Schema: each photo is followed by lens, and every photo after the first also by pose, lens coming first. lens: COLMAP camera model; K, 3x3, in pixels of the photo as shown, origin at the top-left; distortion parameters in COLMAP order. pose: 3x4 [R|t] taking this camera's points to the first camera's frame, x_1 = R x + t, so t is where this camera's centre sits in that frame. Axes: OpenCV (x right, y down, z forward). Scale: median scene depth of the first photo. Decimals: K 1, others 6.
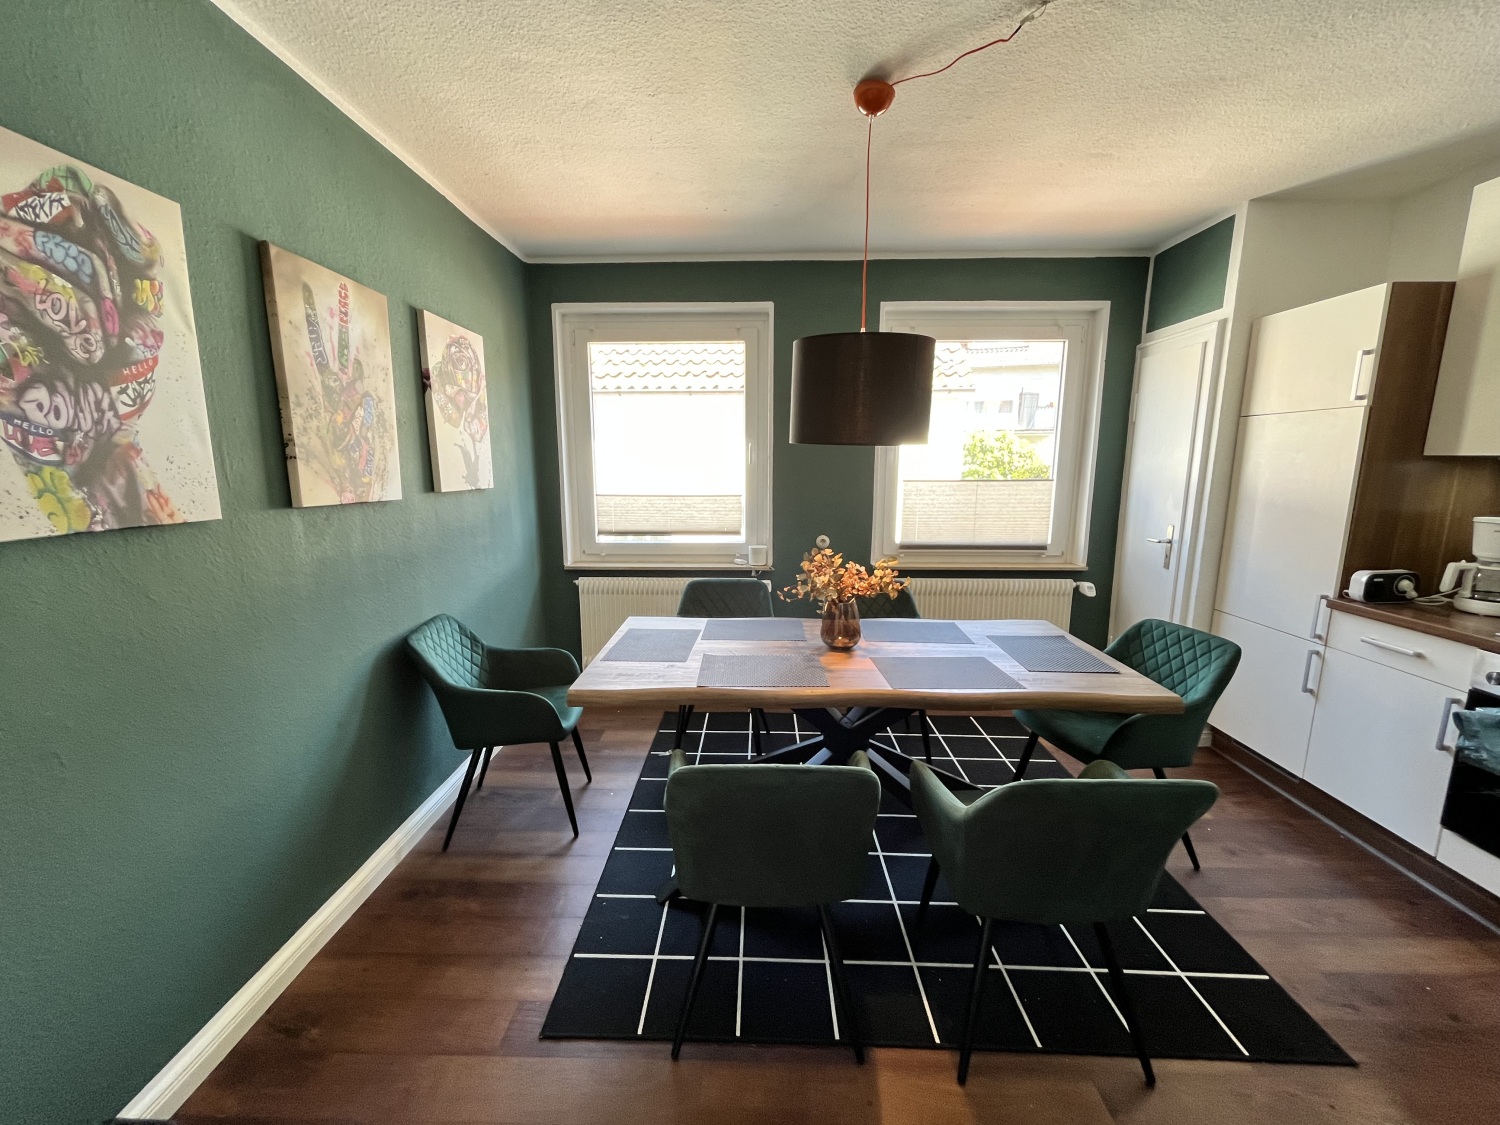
lens RADIAL K [[608.3, 0, 743.9], [0, 608.3, 564.5], [0, 0, 1]] dist [-0.002862, 0.000251]
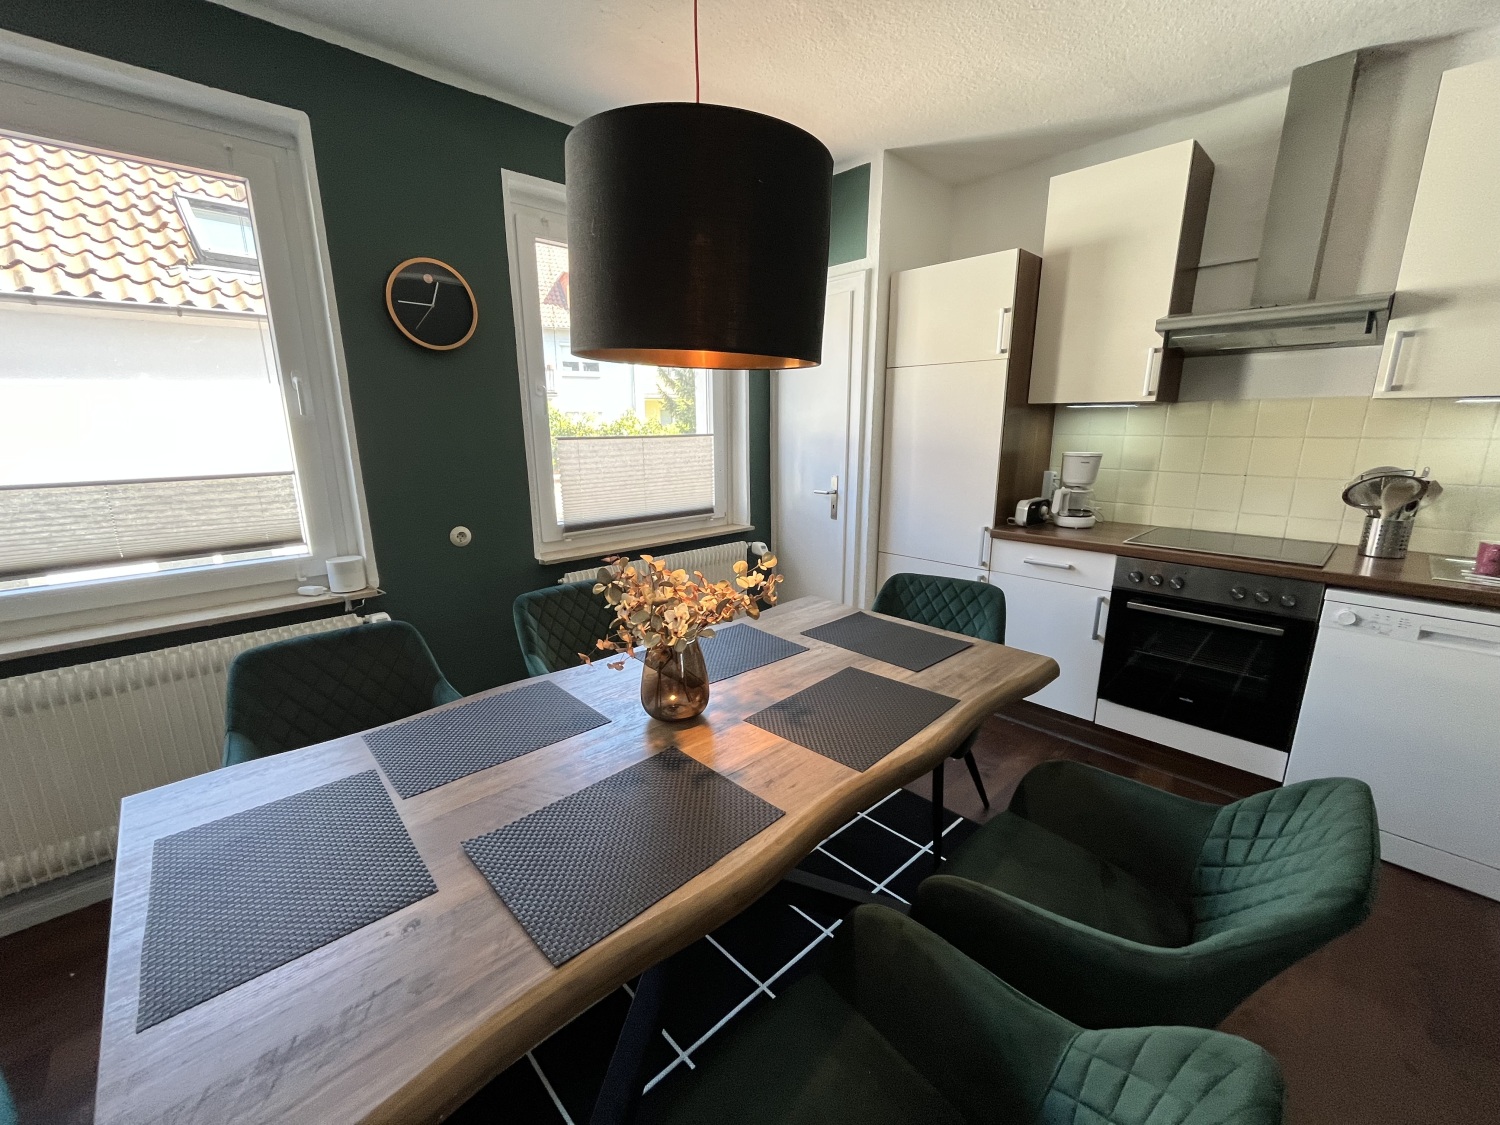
lens RADIAL K [[608.3, 0, 744.6], [0, 608.3, 564.4], [0, 0, 1]] dist [-0.002862, 0.000251]
pose [[0.707273, -0.164591, 0.687514, -0.179730], [0.126351, 0.986291, 0.106135, -0.064070], [-0.695558, 0.011801, 0.718373, 0.532177]]
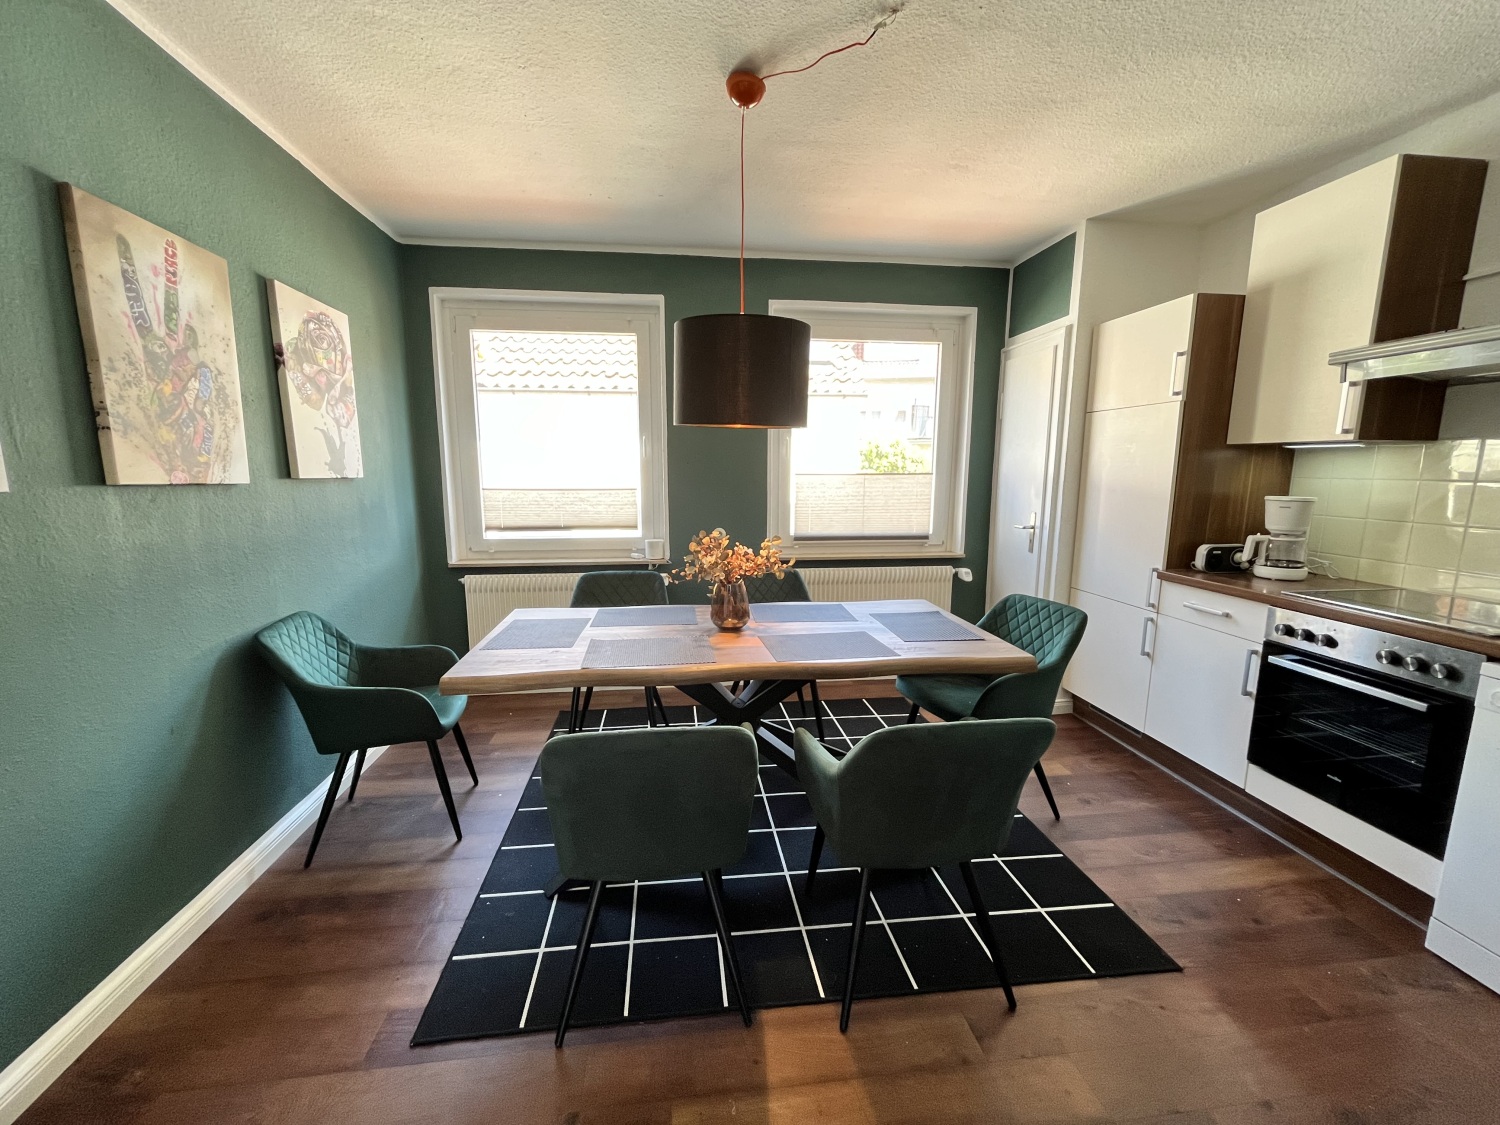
lens RADIAL K [[608.3, 0, 743.6], [0, 608.3, 564.5], [0, 0, 1]] dist [-0.002862, 0.000251]
pose [[0.989026, -0.021269, 0.146205, 0.035402], [0.023217, 0.999663, -0.011631, 0.042243], [-0.145909, 0.014898, 0.989186, -0.008256]]
